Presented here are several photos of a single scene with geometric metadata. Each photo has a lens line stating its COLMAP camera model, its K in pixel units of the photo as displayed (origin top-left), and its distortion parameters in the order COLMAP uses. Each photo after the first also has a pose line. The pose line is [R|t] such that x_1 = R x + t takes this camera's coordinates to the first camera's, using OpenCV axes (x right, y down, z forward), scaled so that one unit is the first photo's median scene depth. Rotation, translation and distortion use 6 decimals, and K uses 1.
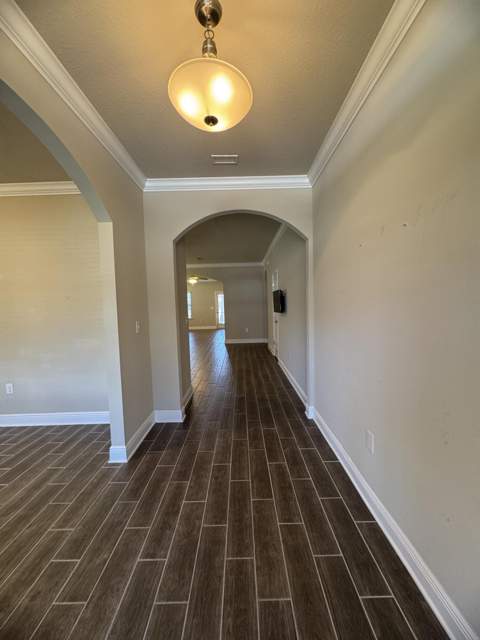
lens RADIAL K [[256.4, 0, 240.0], [0, 256.4, 320.0], [0, 0, 1]] dist [0.026612, -0.000093]
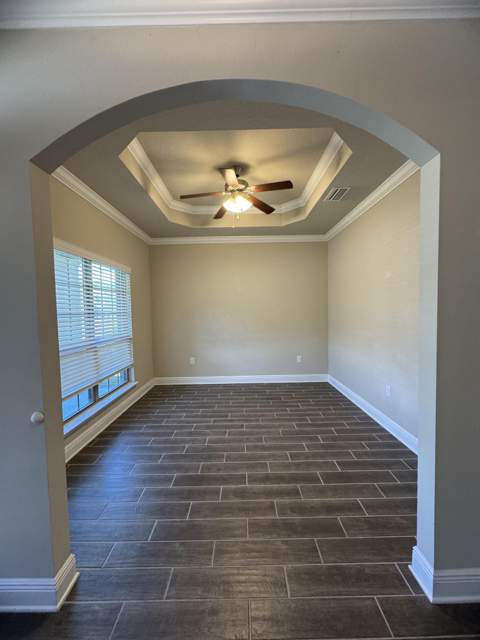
lens RADIAL K [[256.4, 0, 240.0], [0, 256.4, 320.0], [0, 0, 1]] dist [0.026612, -0.000093]
pose [[-0.003136, 0.061265, -0.998117, 0.075248], [-0.024822, 0.997809, 0.061324, -0.055850], [0.999687, 0.024967, -0.001609, 0.597902]]
